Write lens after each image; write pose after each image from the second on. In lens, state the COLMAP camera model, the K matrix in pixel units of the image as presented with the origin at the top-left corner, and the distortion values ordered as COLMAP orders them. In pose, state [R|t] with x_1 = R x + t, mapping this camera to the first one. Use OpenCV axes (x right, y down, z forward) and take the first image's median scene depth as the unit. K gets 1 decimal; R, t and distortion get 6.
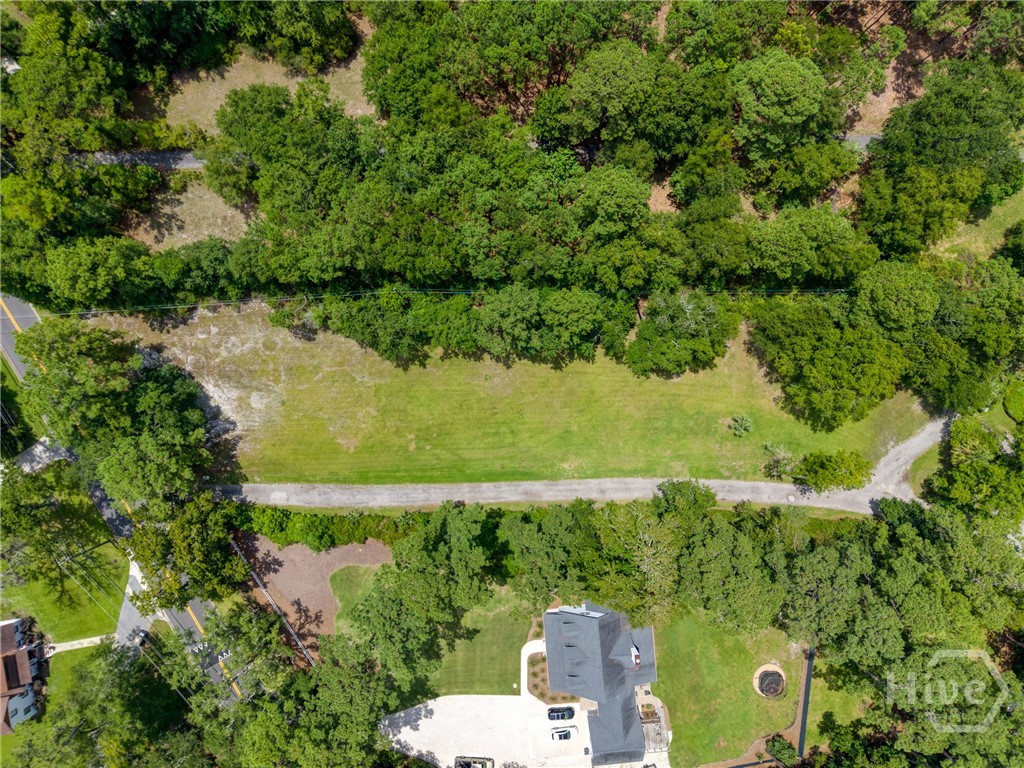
lens RADIAL K [[680.6, 0, 506.5], [0, 680.6, 386.3], [0, 0, 1]] dist [0.029487, -0.026991]
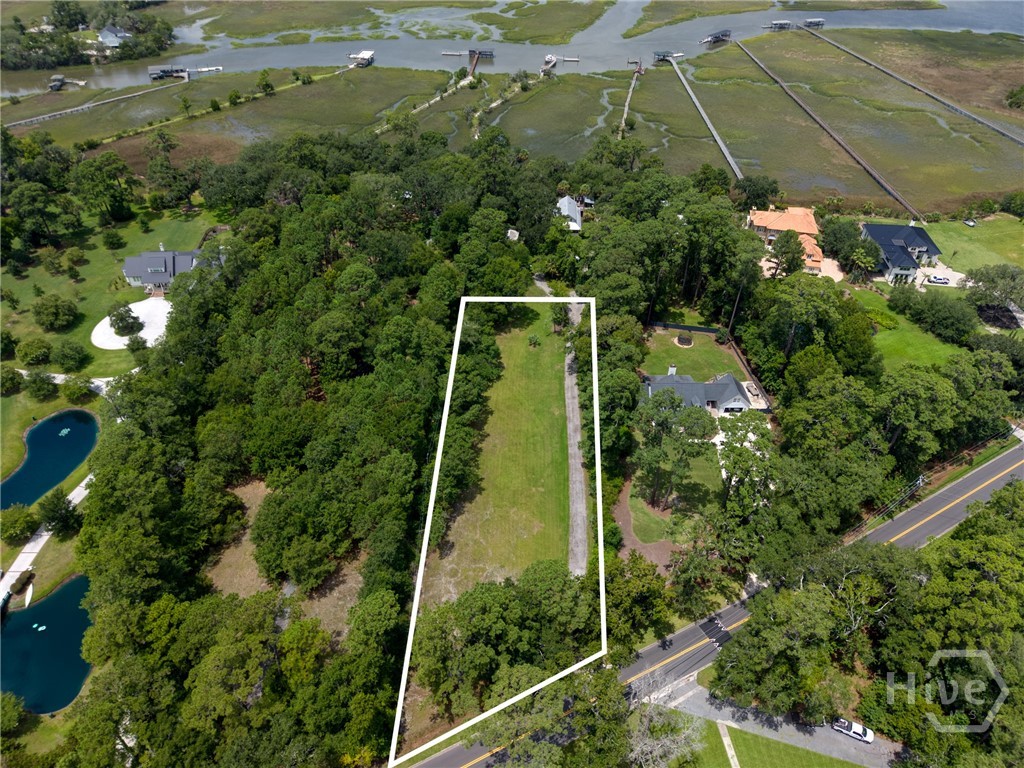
lens RADIAL K [[680.6, 0, 506.5], [0, 680.6, 386.3], [0, 0, 1]] dist [0.029487, -0.026991]
pose [[0.064177, -0.663015, 0.745850, -1.006832], [0.997829, 0.053704, -0.038119, 0.060273], [-0.014781, 0.746677, 0.665023, -0.042825]]
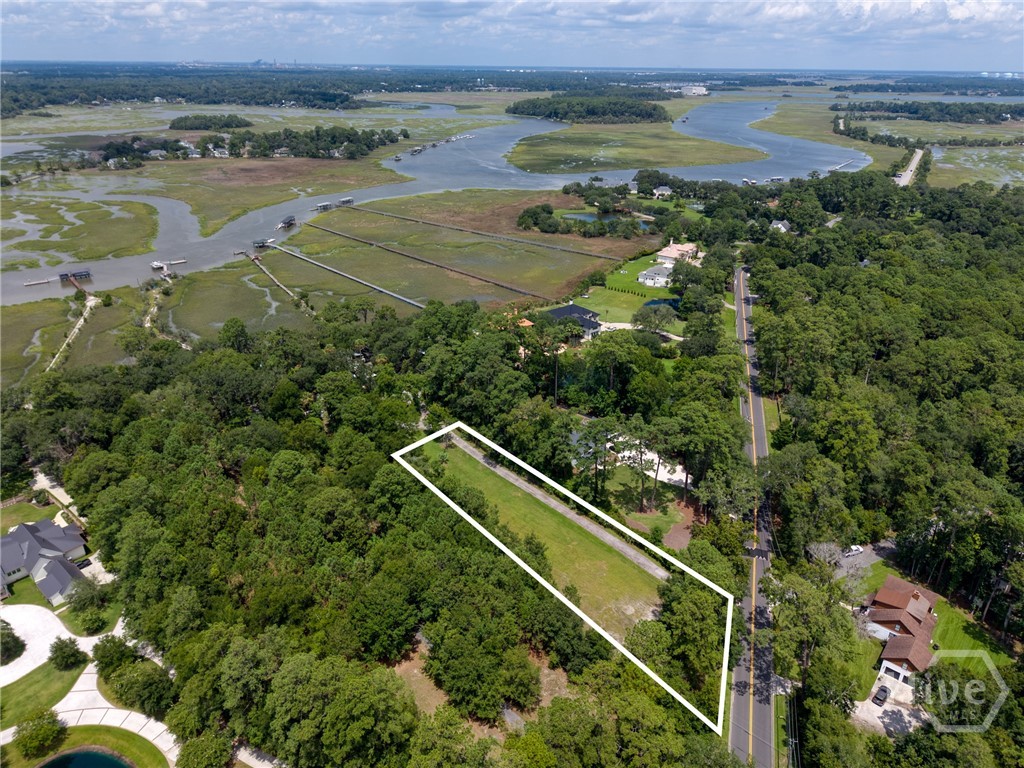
lens RADIAL K [[680.6, 0, 506.5], [0, 680.6, 386.3], [0, 0, 1]] dist [0.029487, -0.026991]
pose [[-0.645664, -0.360502, 0.673169, -0.971314], [0.763089, -0.271673, 0.586421, -0.859466], [-0.028524, 0.892319, 0.450504, -0.036167]]
